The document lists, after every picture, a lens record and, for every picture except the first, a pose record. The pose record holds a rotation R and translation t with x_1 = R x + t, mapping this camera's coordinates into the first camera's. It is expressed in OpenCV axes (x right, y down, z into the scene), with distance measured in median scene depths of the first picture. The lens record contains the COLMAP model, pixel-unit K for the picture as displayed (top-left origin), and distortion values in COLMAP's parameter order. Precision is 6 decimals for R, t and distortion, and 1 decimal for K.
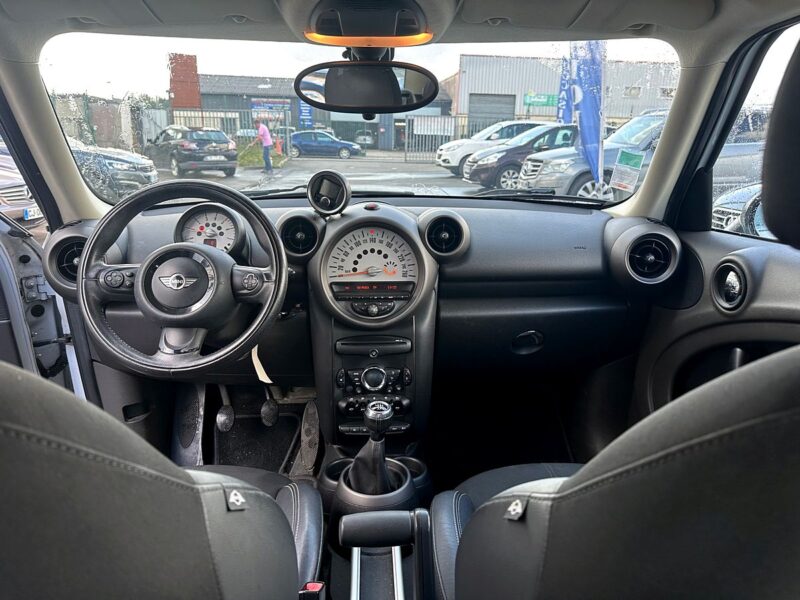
lens RADIAL K [[565.2, 0, 400.0], [0, 565.2, 300.0], [0, 0, 1]] dist [0.069143, -0.106488]
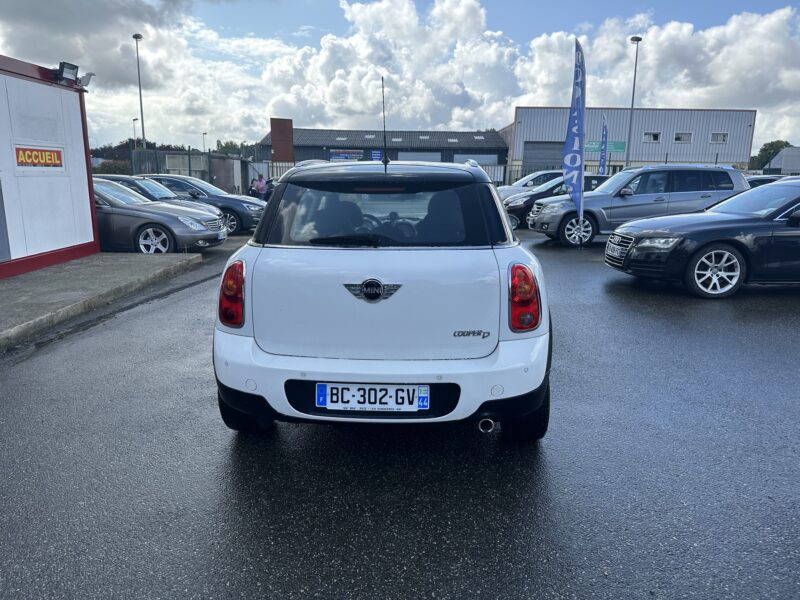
lens RADIAL K [[572.5, 0, 392.5], [0, 572.5, 296.2], [0, 0, 1]] dist [0.015041, -0.024509]
pose [[0.992057, 0.017291, -0.124597, 0.028640], [-0.026660, 0.996907, -0.073931, 0.050613], [0.122933, 0.076666, 0.989449, -0.225177]]
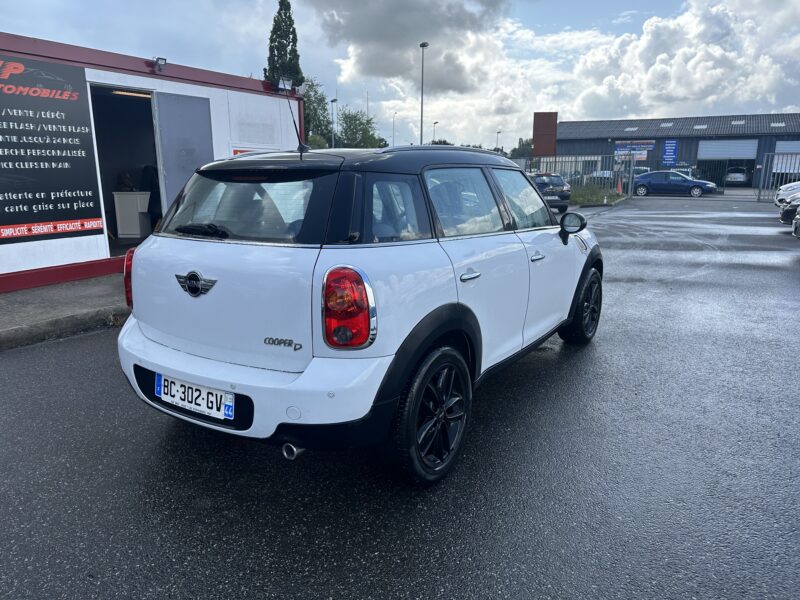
lens RADIAL K [[572.5, 0, 392.5], [0, 572.5, 296.2], [0, 0, 1]] dist [0.015041, -0.024509]
pose [[0.803589, 0.101549, -0.586457, 0.133625], [-0.143156, 0.989388, -0.024840, 0.036930], [0.577711, 0.103916, 0.809599, -0.159955]]
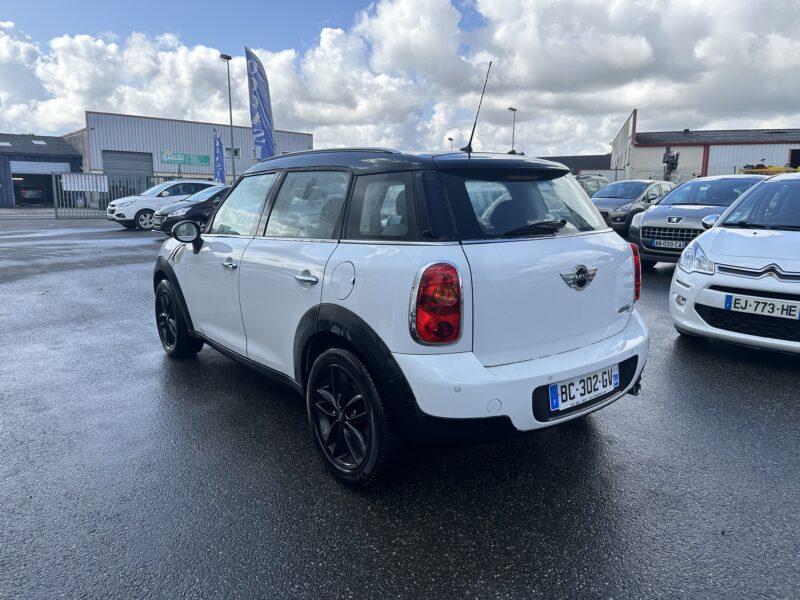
lens RADIAL K [[572.5, 0, 392.5], [0, 572.5, 296.2], [0, 0, 1]] dist [0.015041, -0.024509]
pose [[0.818467, -0.108047, 0.564302, -0.125980], [0.162092, 0.985685, -0.046370, 0.041409], [-0.551214, 0.129421, 0.824265, -0.167274]]
